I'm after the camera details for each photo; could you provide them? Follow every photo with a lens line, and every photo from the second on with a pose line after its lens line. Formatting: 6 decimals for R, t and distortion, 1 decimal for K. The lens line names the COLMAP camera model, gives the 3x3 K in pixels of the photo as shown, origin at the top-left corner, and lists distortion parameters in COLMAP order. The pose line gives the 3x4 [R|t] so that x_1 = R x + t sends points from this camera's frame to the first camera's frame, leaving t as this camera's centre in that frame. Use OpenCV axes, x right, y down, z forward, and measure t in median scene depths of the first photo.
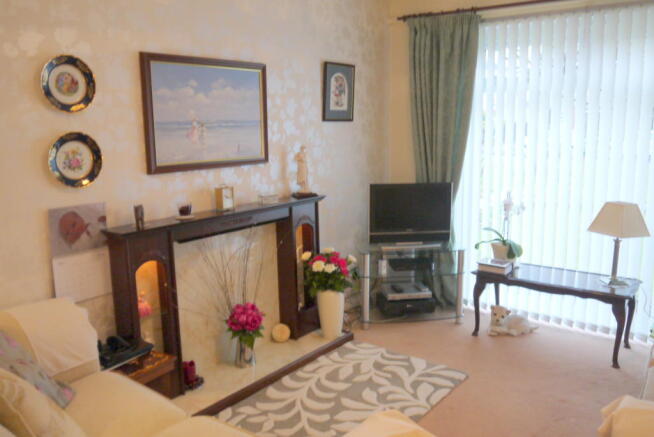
lens RADIAL K [[553.1, 0, 326.7], [0, 553.1, 219.8], [0, 0, 1]] dist [-0.058141, -0.009259]
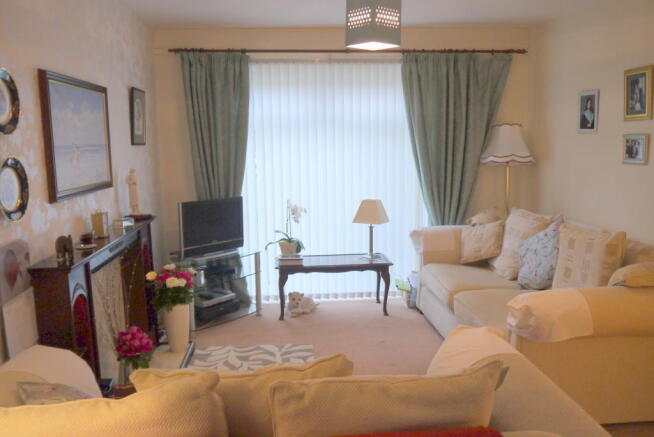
lens RADIAL K [[553.1, 0, 326.5], [0, 553.1, 218.7], [0, 0, 1]] dist [-0.058141, -0.009259]
pose [[0.727219, -0.095015, 0.679797, -0.465313], [0.125510, 0.992083, 0.004397, -0.003101], [-0.674833, 0.082124, 0.733387, 0.026518]]
